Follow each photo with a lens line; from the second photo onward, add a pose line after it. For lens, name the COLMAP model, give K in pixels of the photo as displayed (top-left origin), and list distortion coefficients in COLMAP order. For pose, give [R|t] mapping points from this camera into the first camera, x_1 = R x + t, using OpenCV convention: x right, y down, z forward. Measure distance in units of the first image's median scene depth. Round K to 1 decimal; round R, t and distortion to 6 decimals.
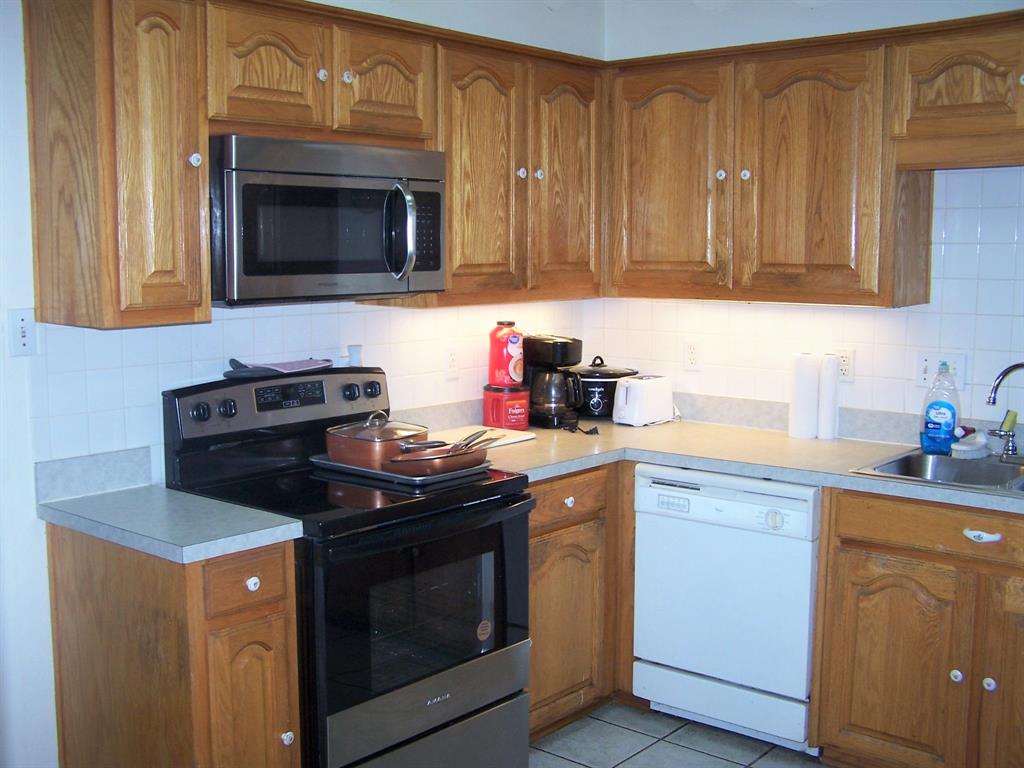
lens RADIAL K [[1170.7, 0, 483.0], [0, 1170.7, 401.3], [0, 0, 1]] dist [-0.202109, 0.364396]
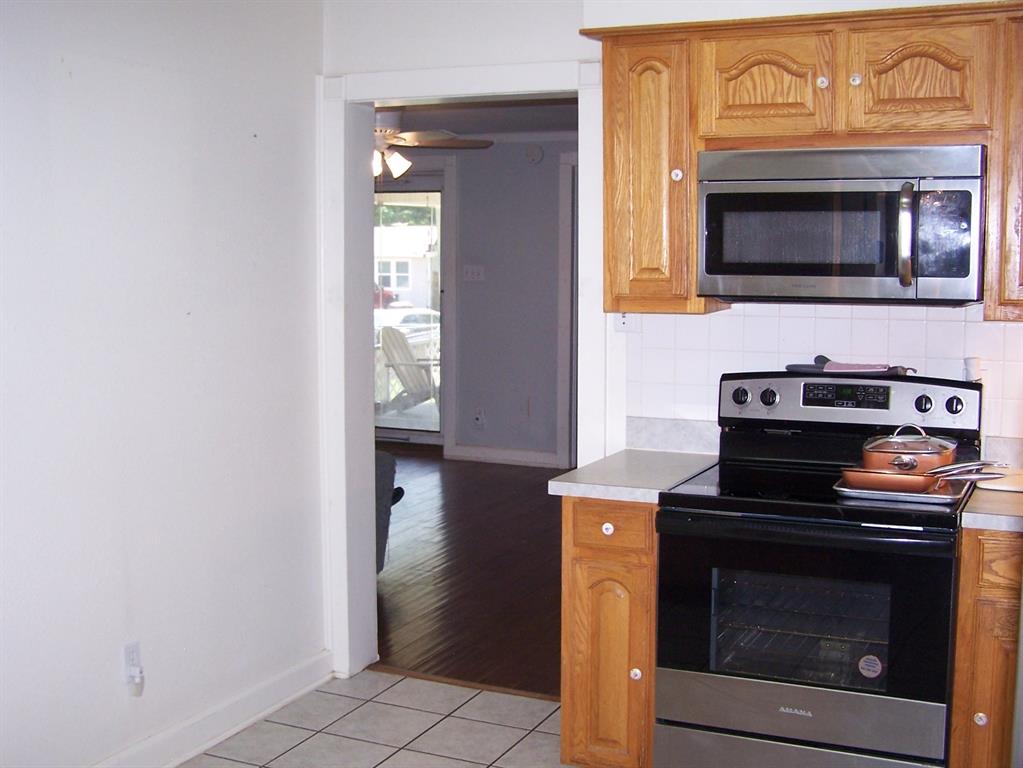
lens RADIAL K [[1291.4, 0, 511.5], [0, 1291.4, 384.0], [0, 0, 1]] dist [-0.162985, 0.421213]
pose [[0.288963, 0.101371, -0.951958, 0.897008], [-0.124384, 0.989925, 0.067658, -0.060066], [0.949225, 0.098858, 0.298661, 0.427596]]
